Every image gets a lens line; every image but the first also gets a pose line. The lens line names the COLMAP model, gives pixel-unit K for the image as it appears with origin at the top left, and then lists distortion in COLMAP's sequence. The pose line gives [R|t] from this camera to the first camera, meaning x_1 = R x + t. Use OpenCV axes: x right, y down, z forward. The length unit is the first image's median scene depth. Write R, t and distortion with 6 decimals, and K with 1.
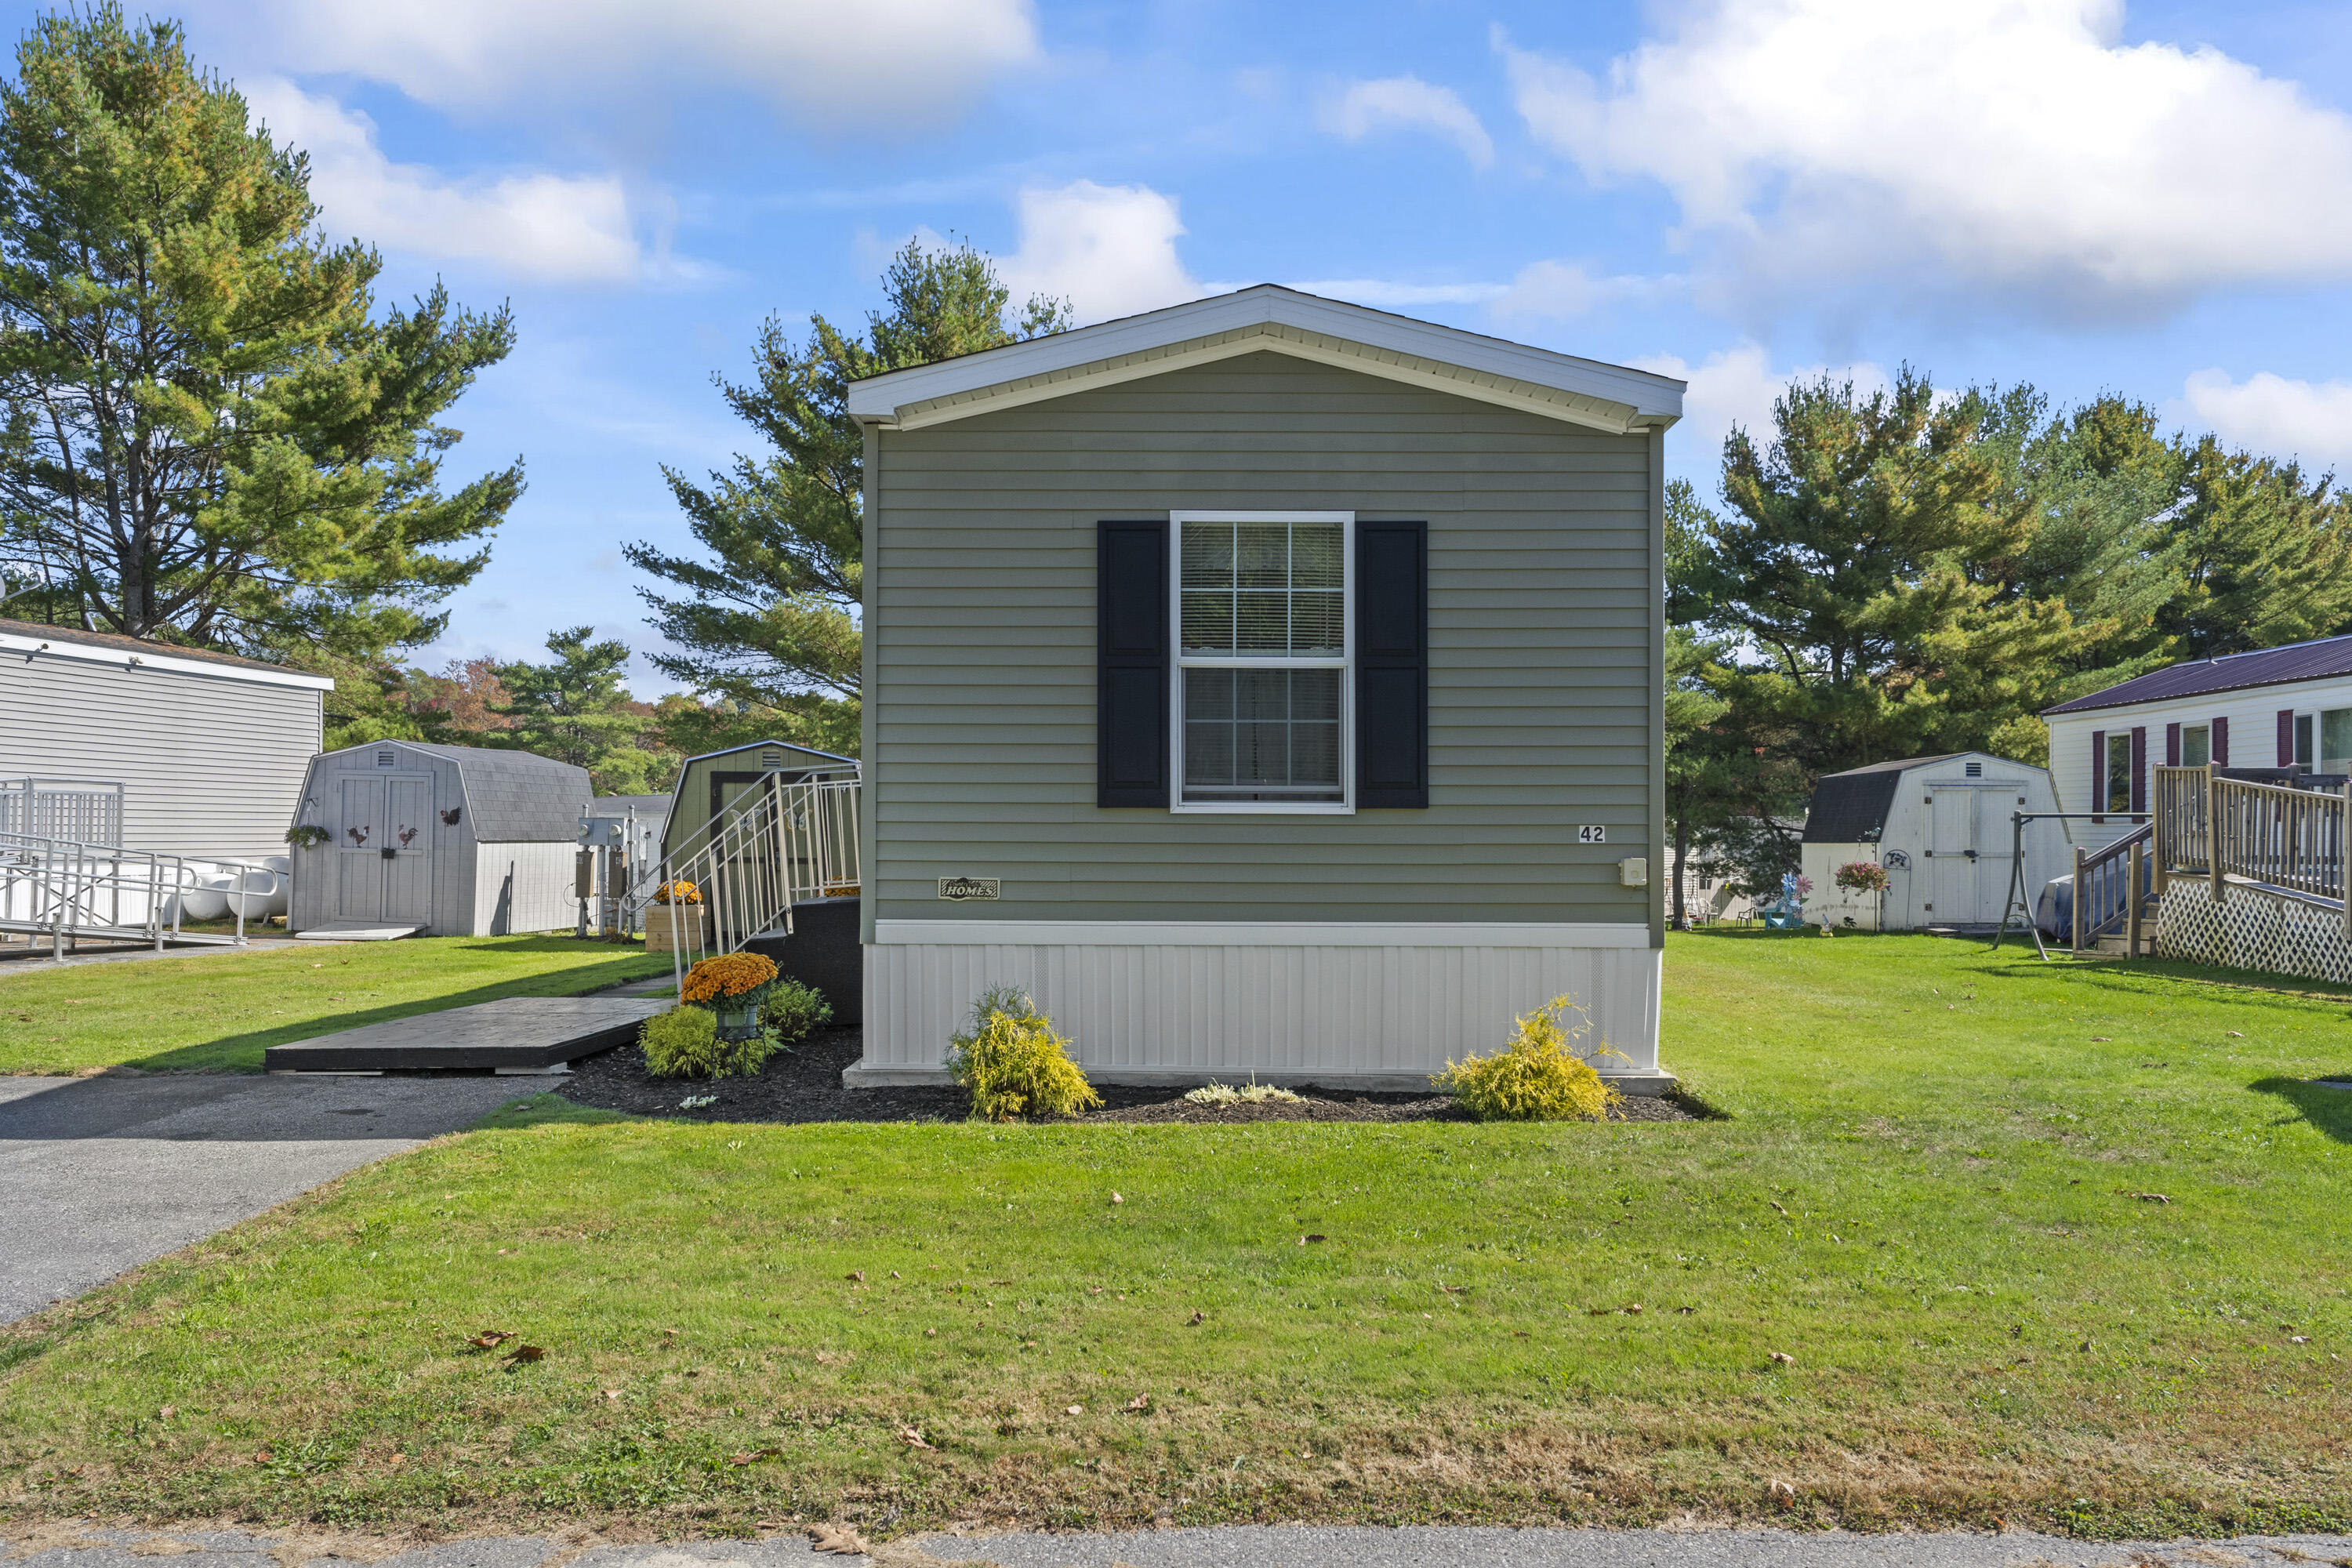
lens RADIAL K [[2147.5, 0, 1175.9], [0, 2147.5, 829.2], [0, 0, 1]] dist [-0.002649, -0.000937]
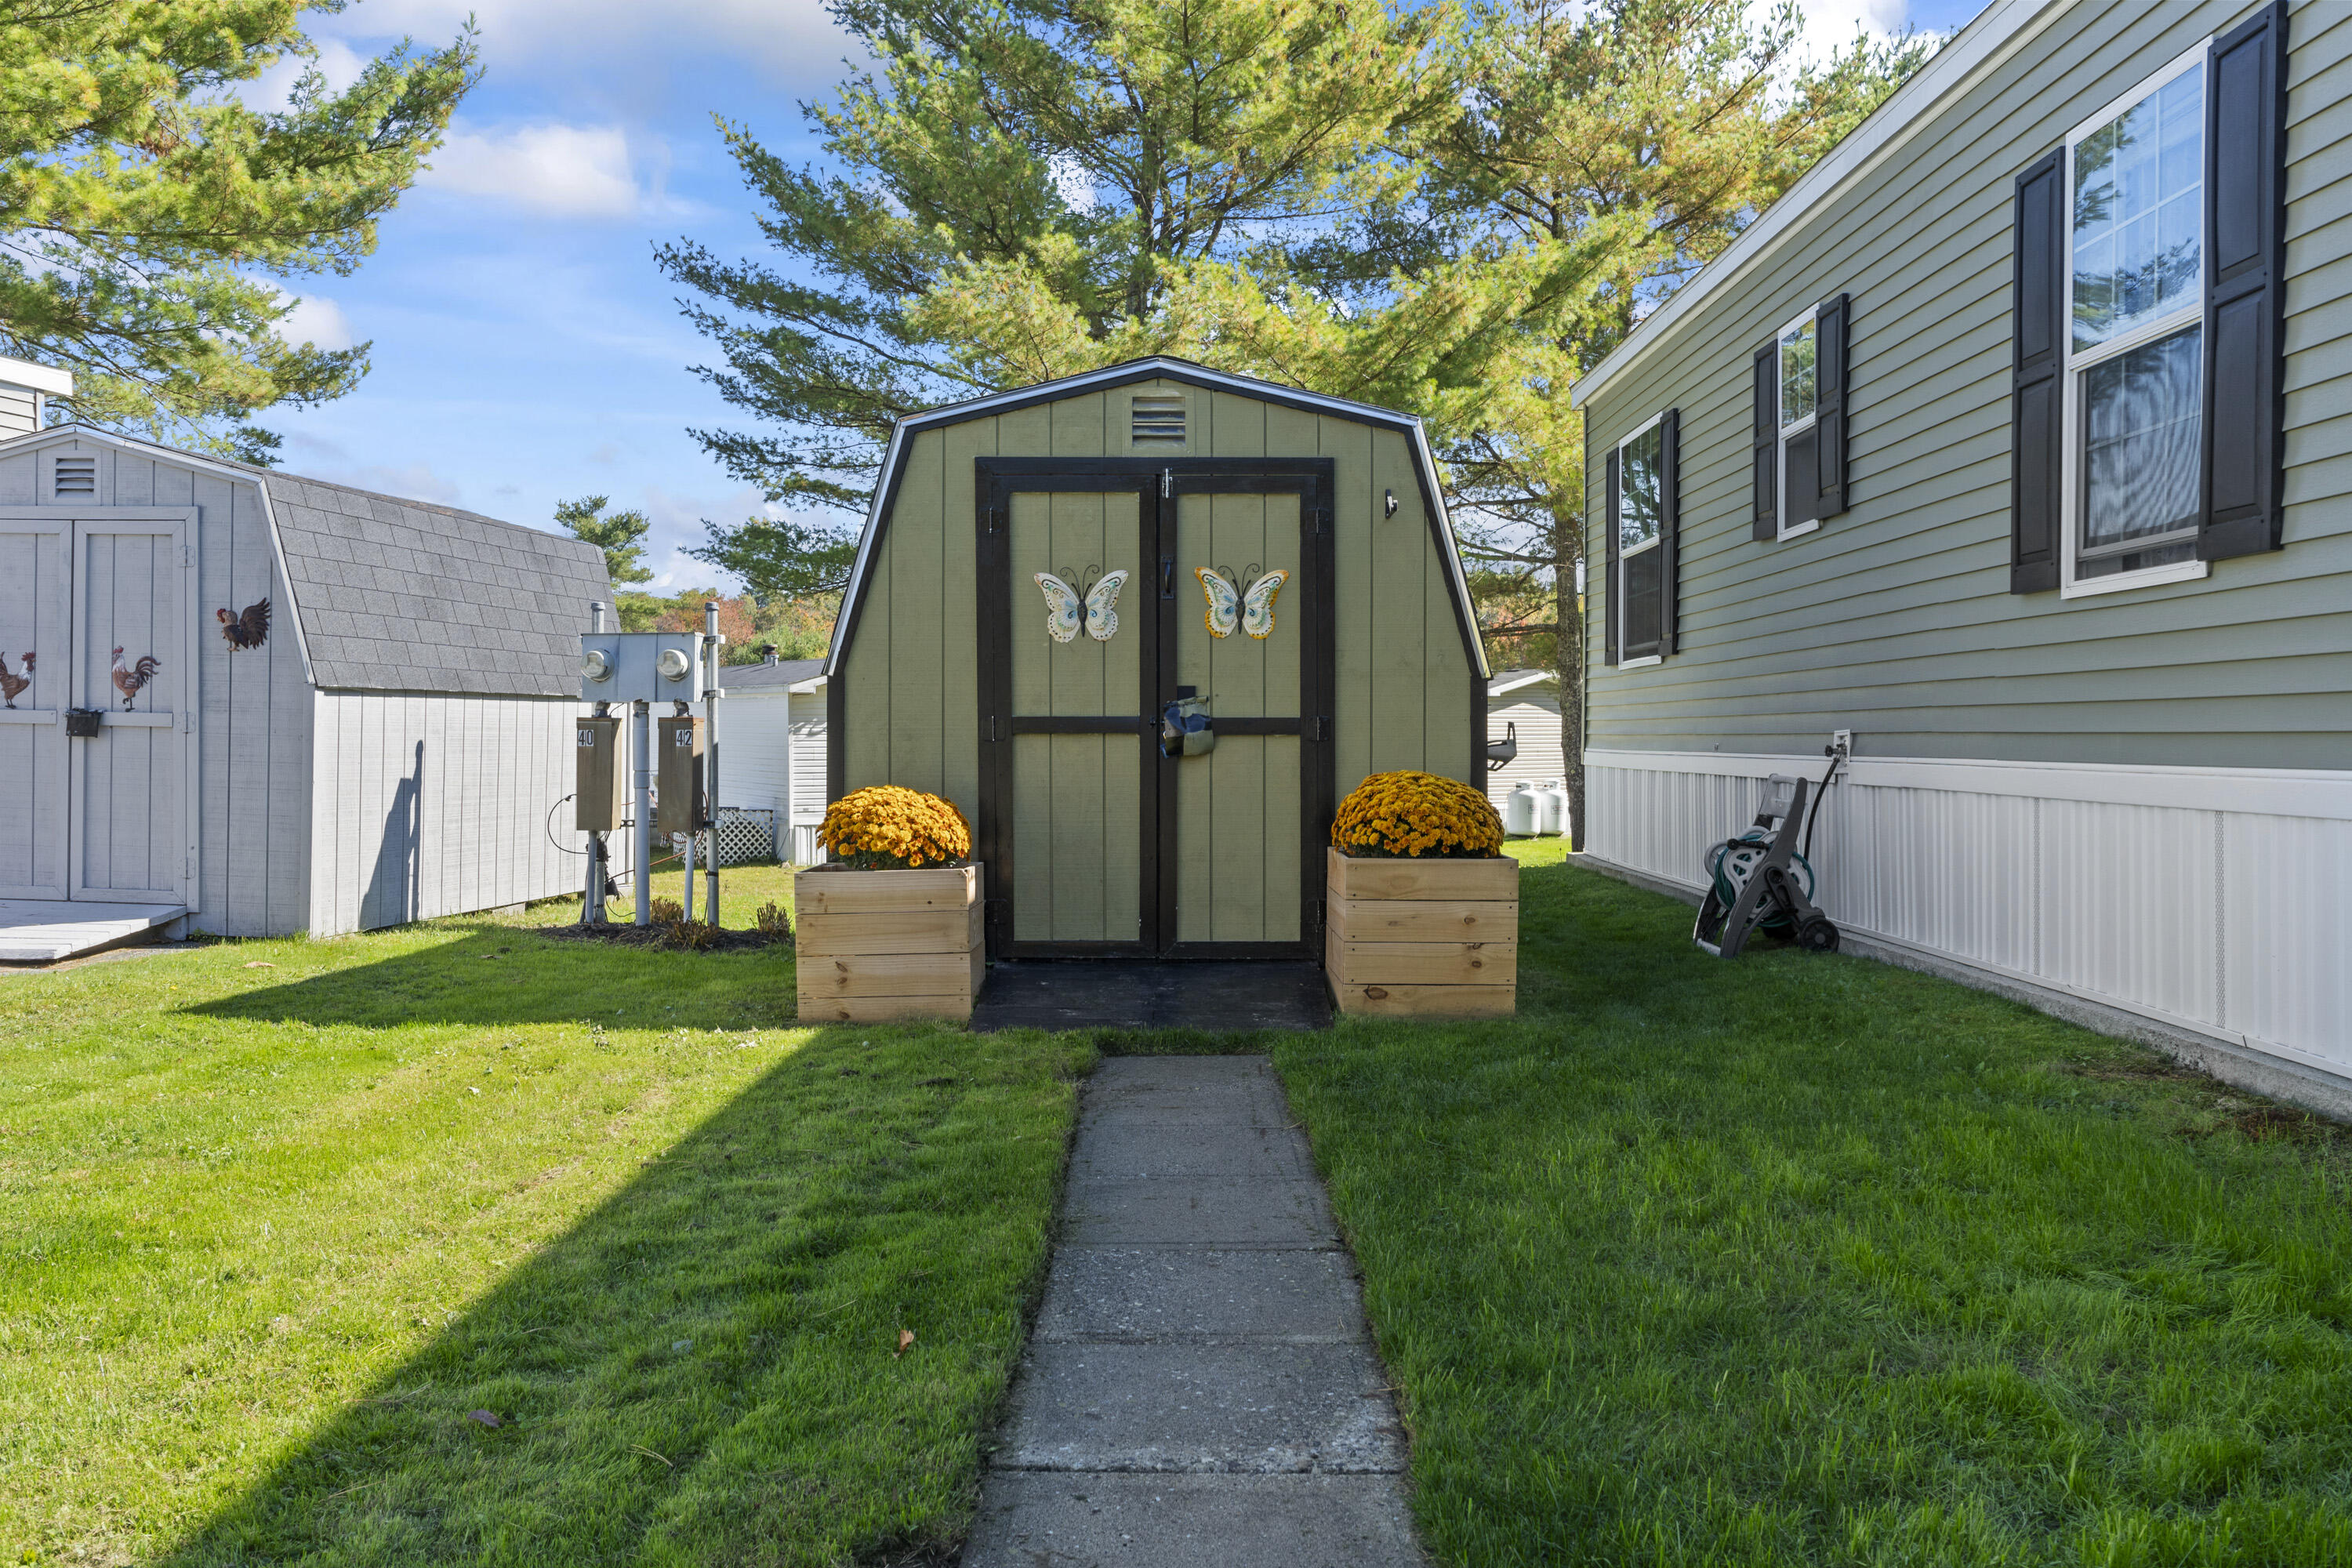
lens RADIAL K [[1990.4, 0, 1176.0], [0, 1990.4, 784.0], [0, 0, 1]] dist [0.001465, 0.011030]
pose [[0.999901, -0.007964, 0.011633, -0.169662], [0.007633, 0.999571, 0.028269, 0.013242], [-0.011853, -0.028177, 0.999533, 0.618701]]
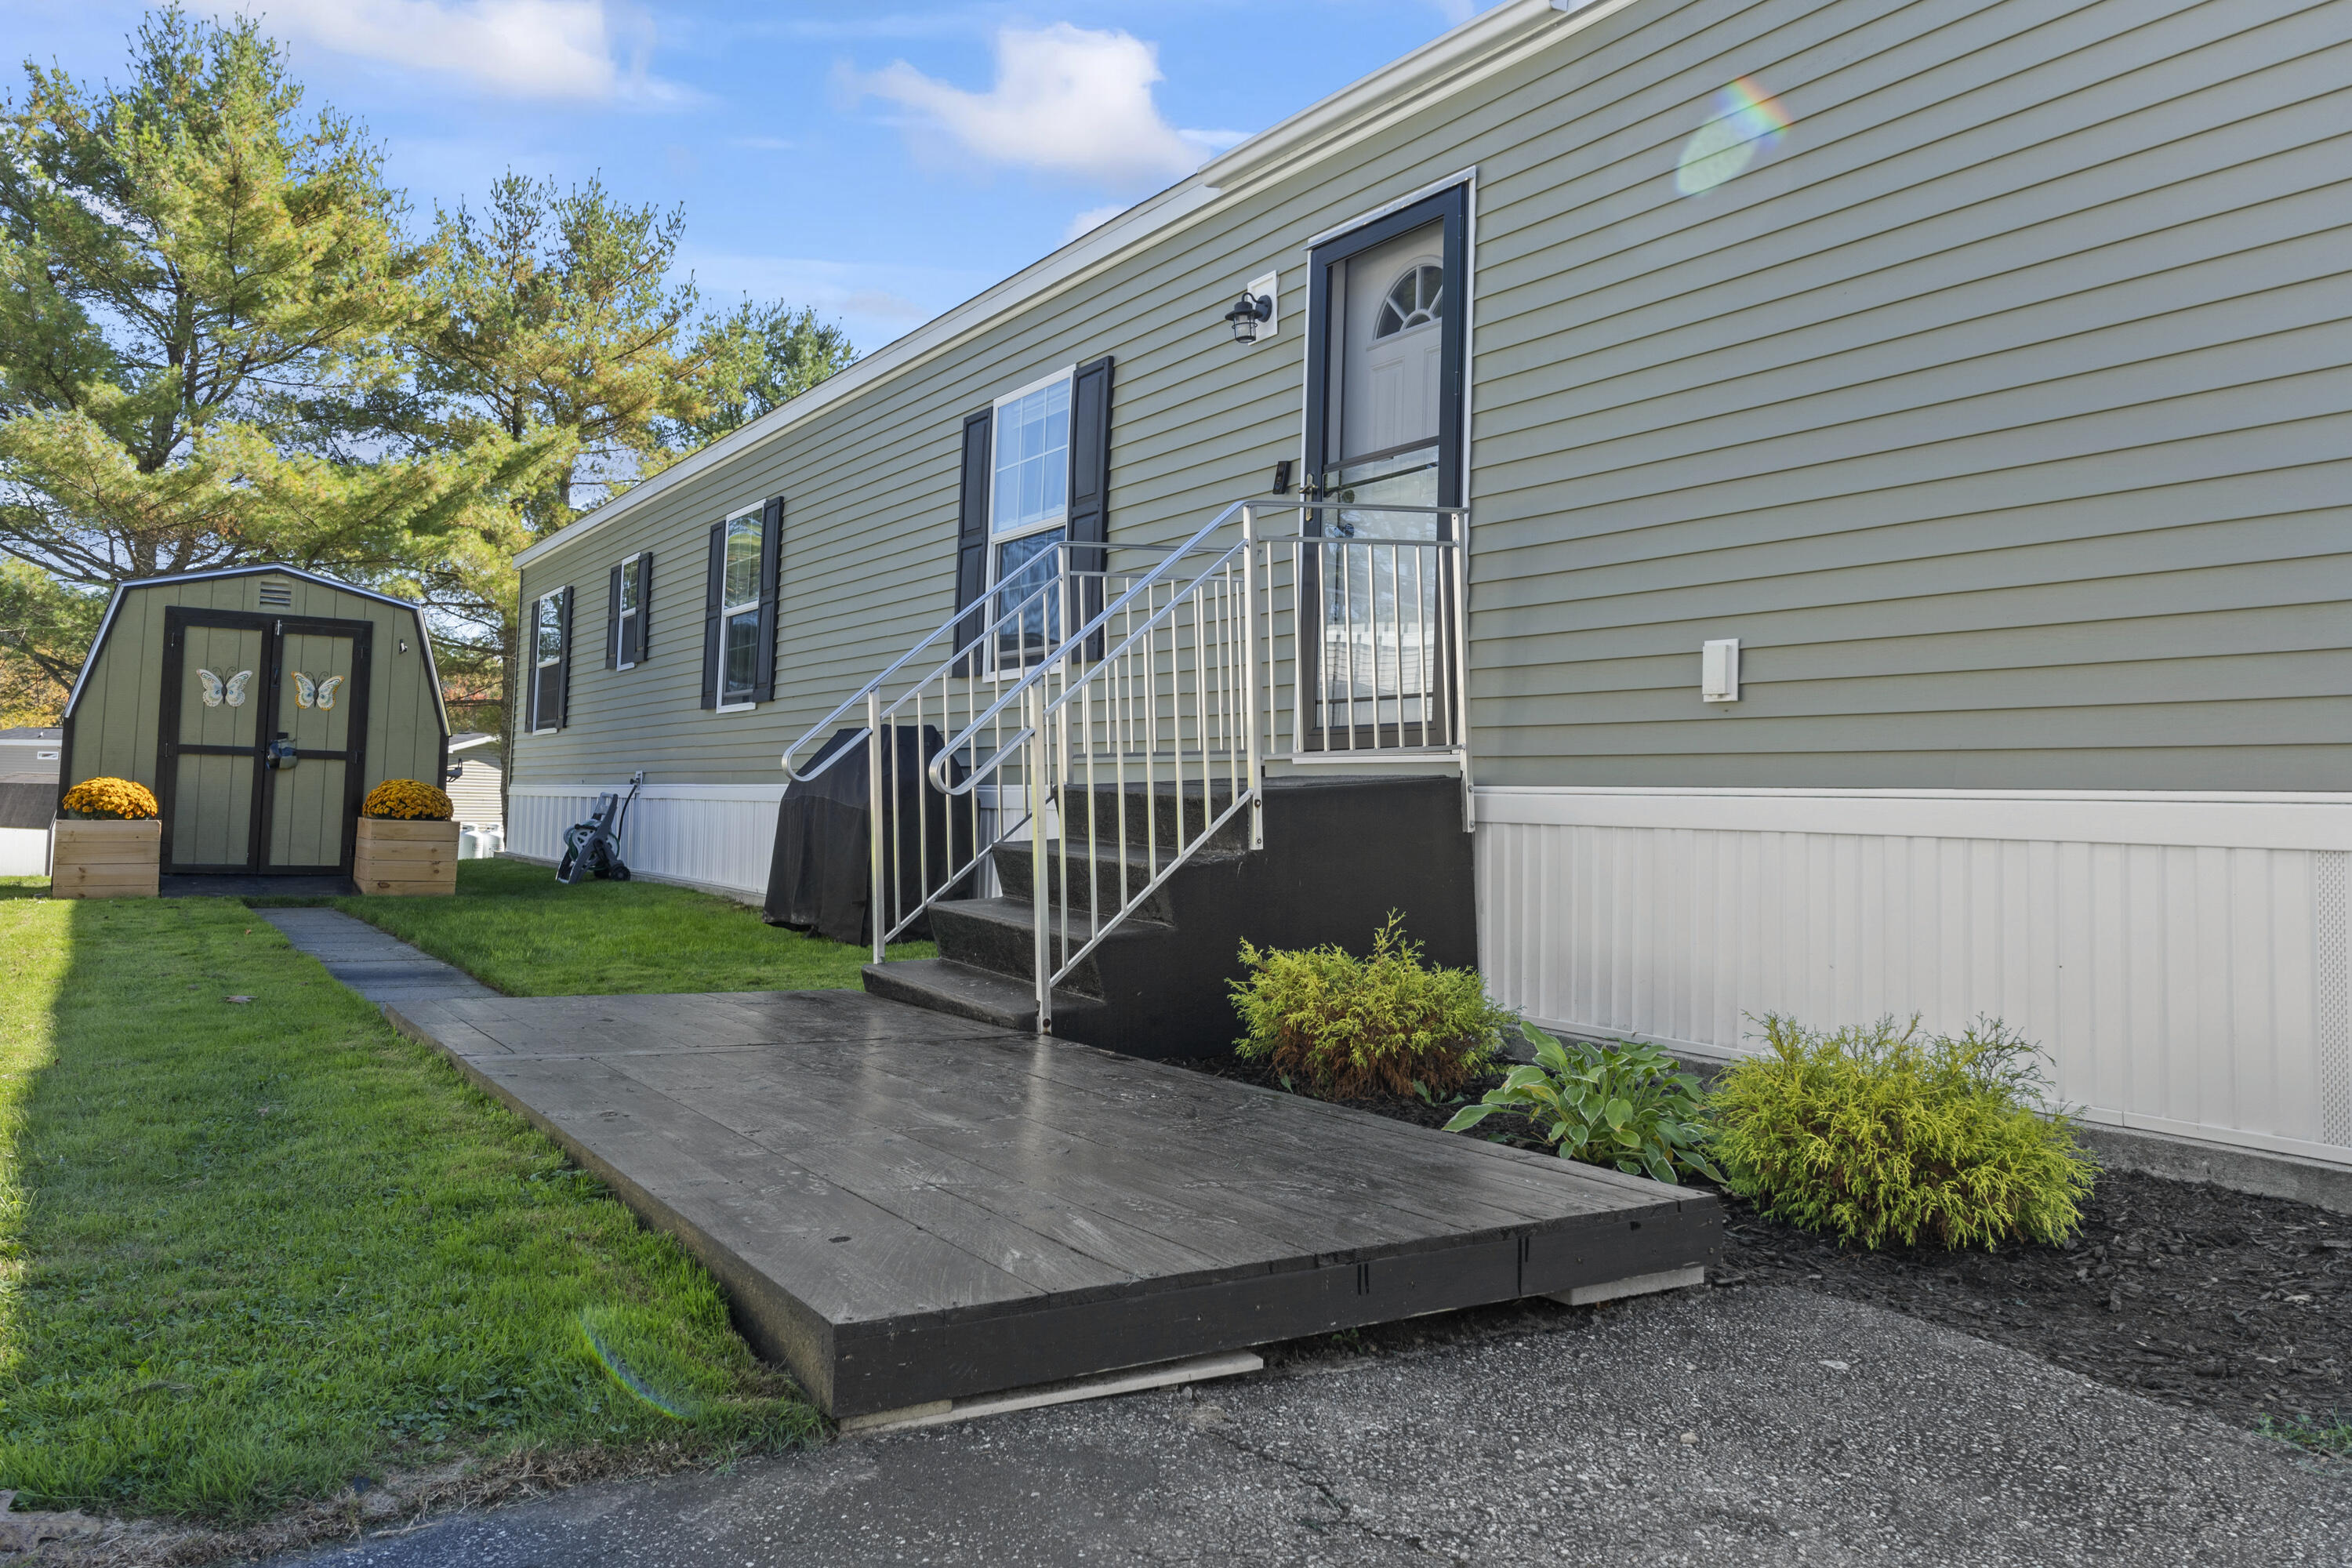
lens RADIAL K [[1821.0, 0, 1168.0], [0, 1821.0, 684.4], [0, 0, 1]] dist [0.039239, -0.049076]
pose [[0.853957, 0.055307, 0.517396, -0.216617], [-0.025102, 0.997556, -0.065202, 0.020607], [-0.519738, 0.042692, 0.853259, 0.354940]]
